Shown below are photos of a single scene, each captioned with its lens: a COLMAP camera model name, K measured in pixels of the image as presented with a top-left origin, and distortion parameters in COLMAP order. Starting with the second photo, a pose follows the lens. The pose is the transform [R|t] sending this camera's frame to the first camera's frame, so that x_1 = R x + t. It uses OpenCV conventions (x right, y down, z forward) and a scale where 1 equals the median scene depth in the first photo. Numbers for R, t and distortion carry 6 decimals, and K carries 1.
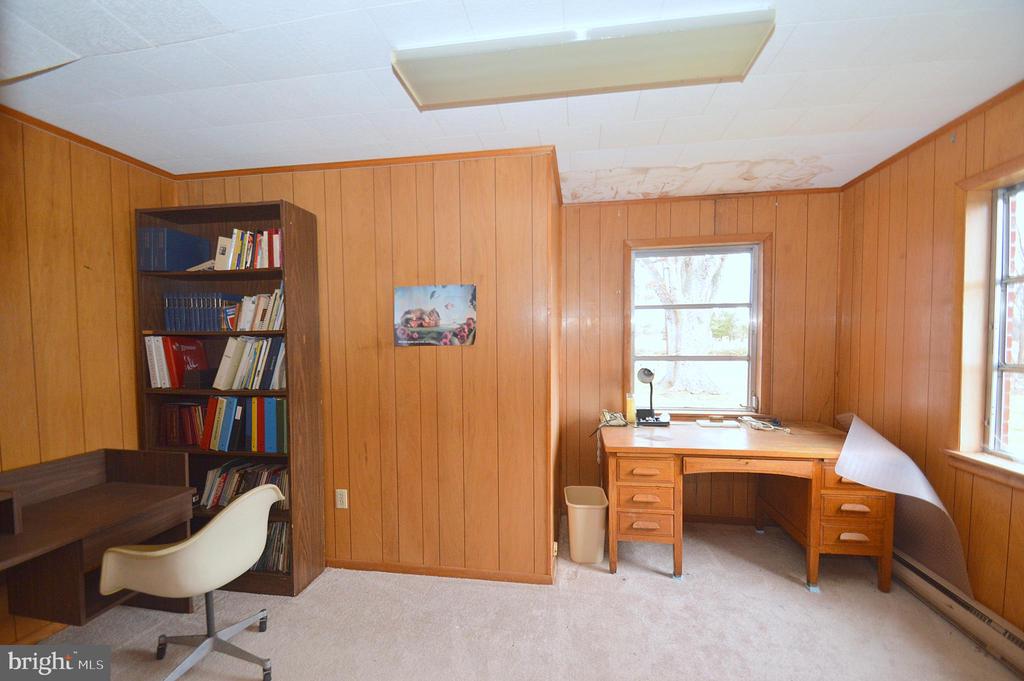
lens RADIAL K [[470.6, 0, 494.5], [0, 470.6, 365.3], [0, 0, 1]] dist [0.021265, -0.018678]
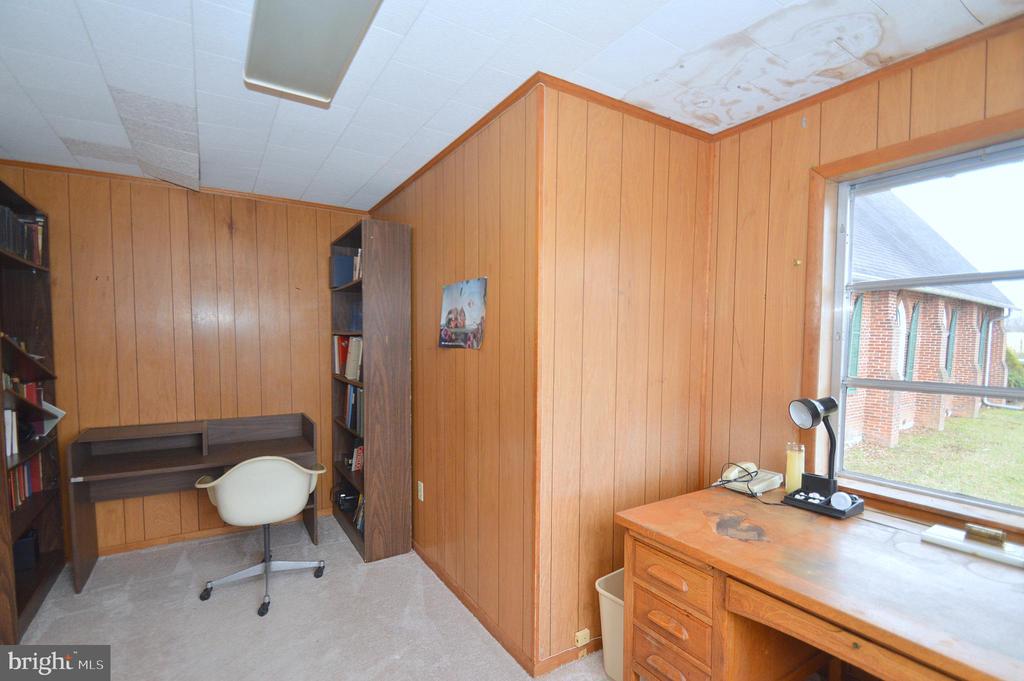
lens RADIAL K [[470.6, 0, 494.5], [0, 470.6, 365.3], [0, 0, 1]] dist [0.021265, -0.018678]
pose [[0.654140, 0.055859, -0.754308, 0.596807], [-0.049274, 0.998298, 0.031197, -0.040279], [0.754767, 0.016760, 0.655779, 0.453611]]
